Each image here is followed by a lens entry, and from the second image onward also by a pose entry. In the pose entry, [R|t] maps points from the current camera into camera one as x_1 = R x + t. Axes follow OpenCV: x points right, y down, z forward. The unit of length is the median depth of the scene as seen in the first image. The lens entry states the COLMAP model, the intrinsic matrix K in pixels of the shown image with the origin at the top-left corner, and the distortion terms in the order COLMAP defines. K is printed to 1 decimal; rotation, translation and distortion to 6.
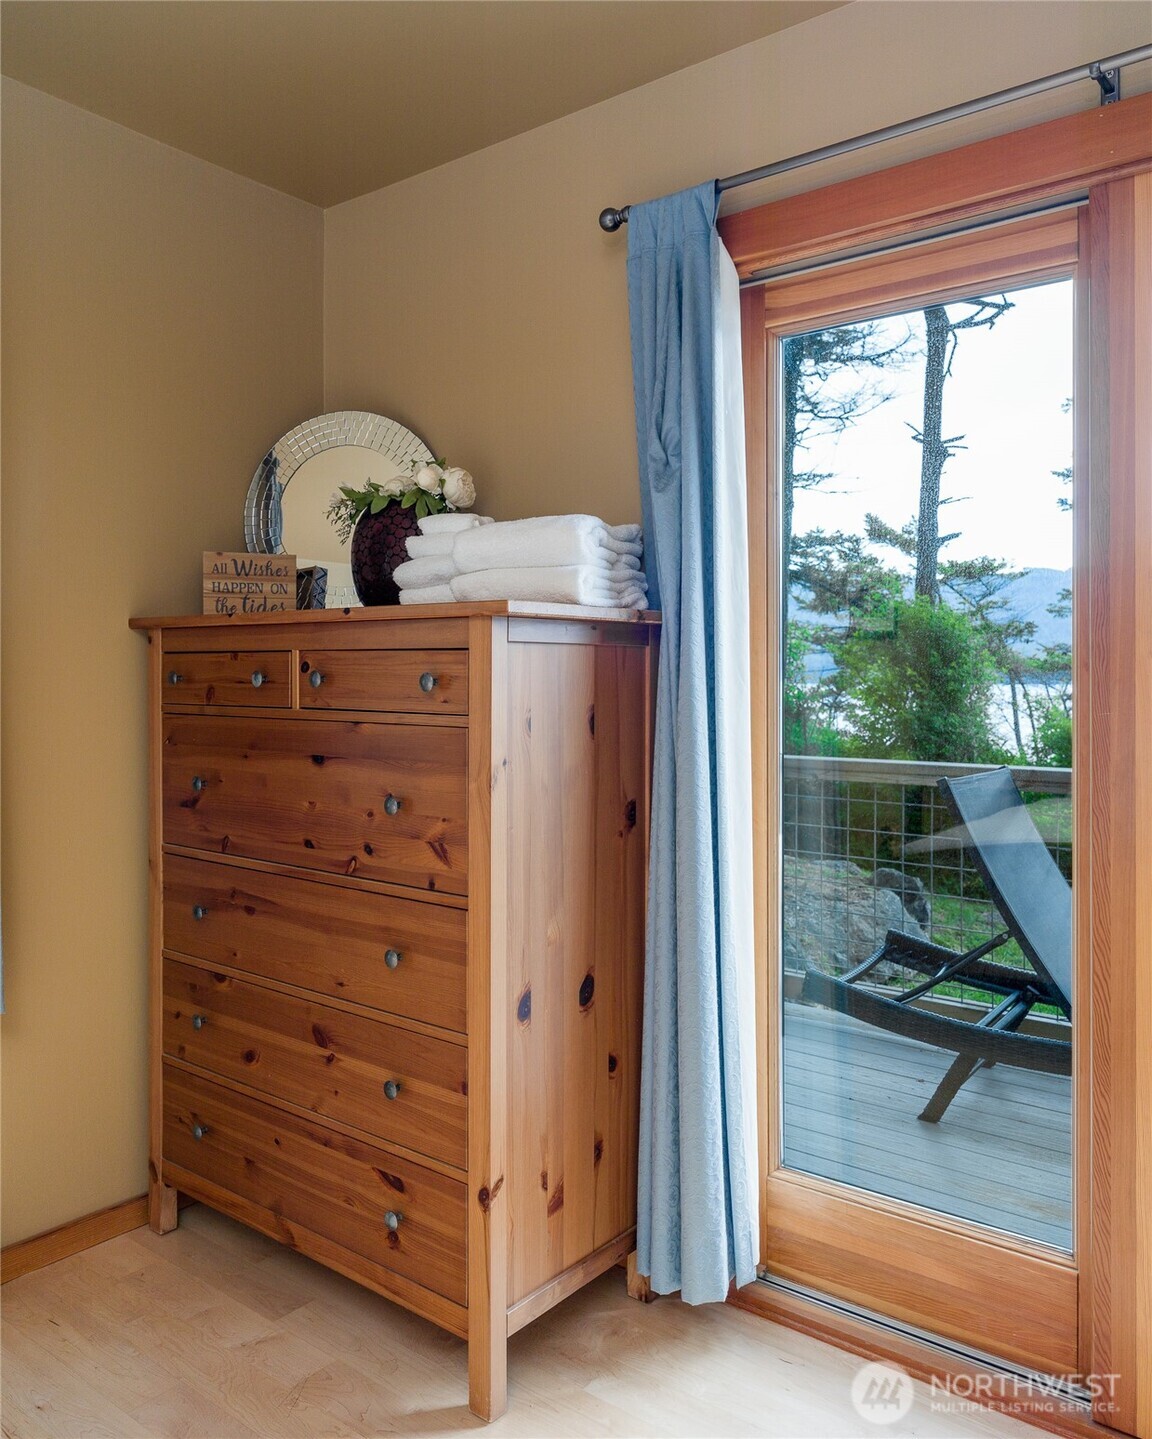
lens RADIAL K [[1082.6, 0, 577.7], [0, 1082.6, 714.7], [0, 0, 1]] dist [0.007537, 0.000734]
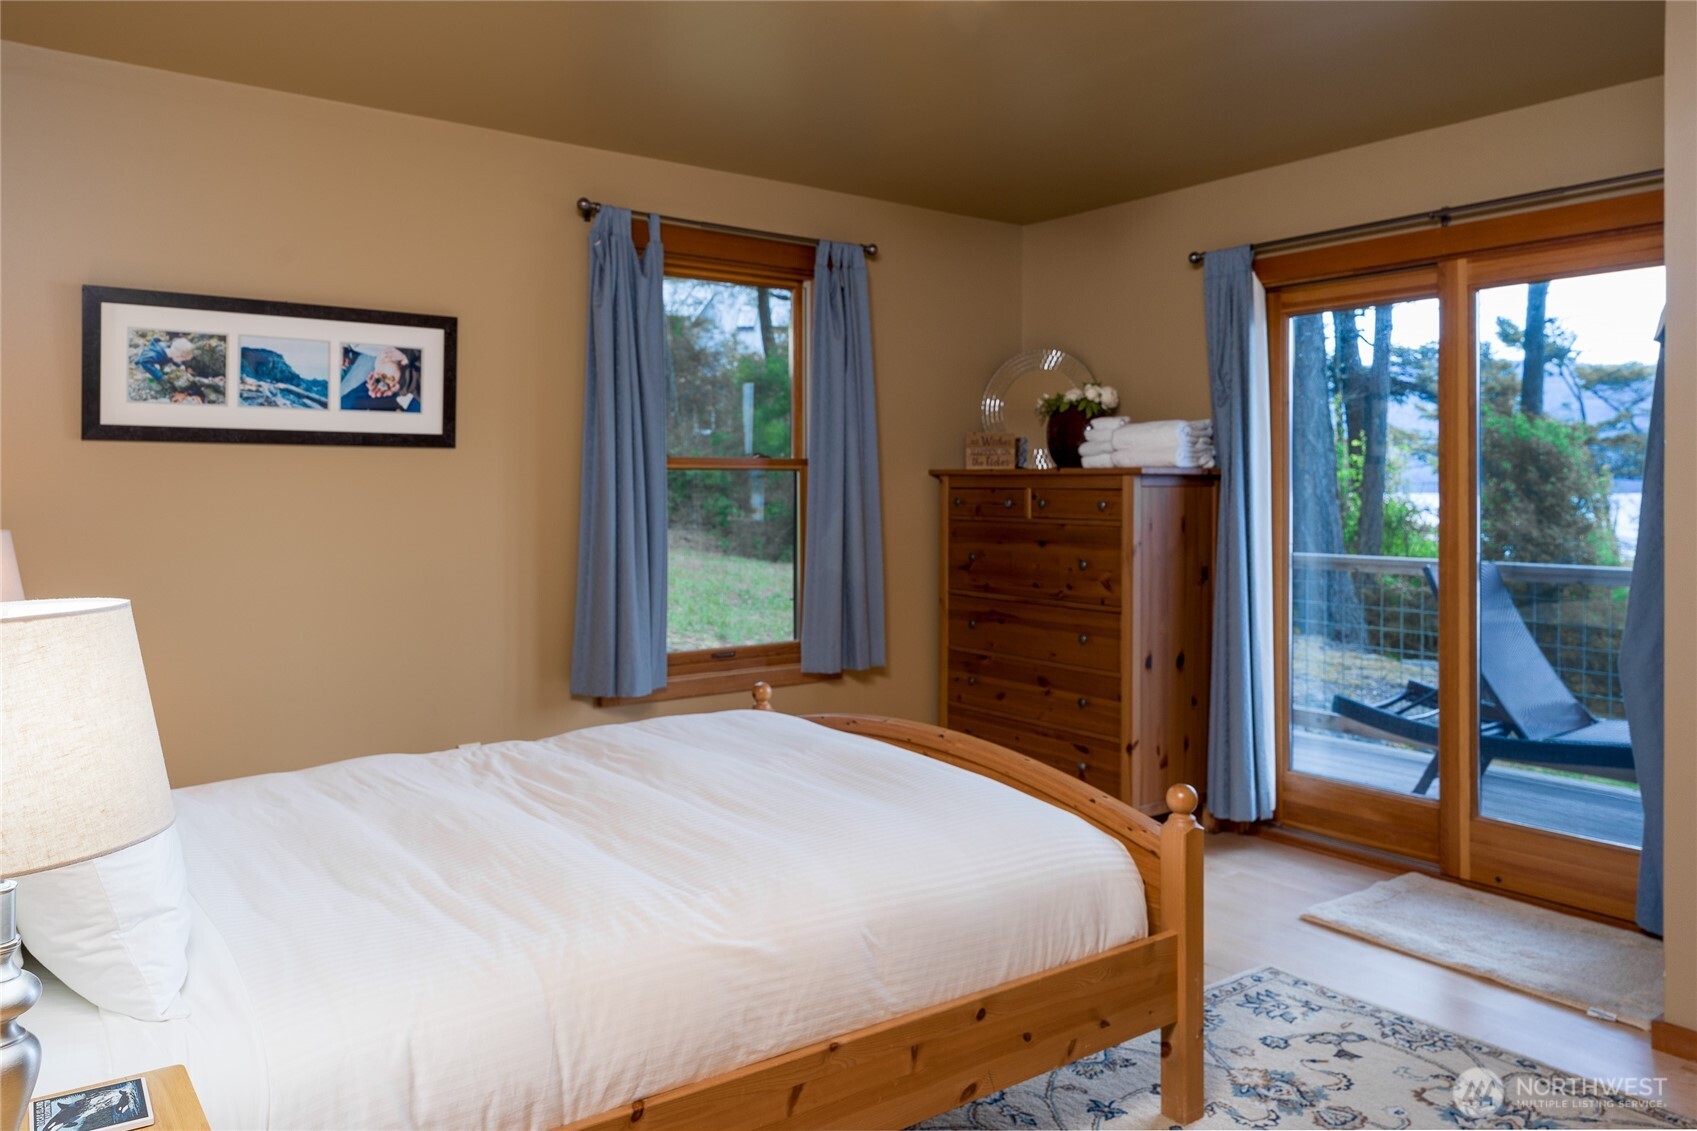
lens RADIAL K [[1150.0, 0, 861.6], [0, 1150.0, 509.5], [0, 0, 1]] dist [-0.001374, -0.003793]
pose [[0.963195, 0.001957, -0.268796, 0.011371], [-0.006195, 0.999870, -0.014919, 0.012755], [0.268732, 0.016035, 0.963082, -1.137975]]
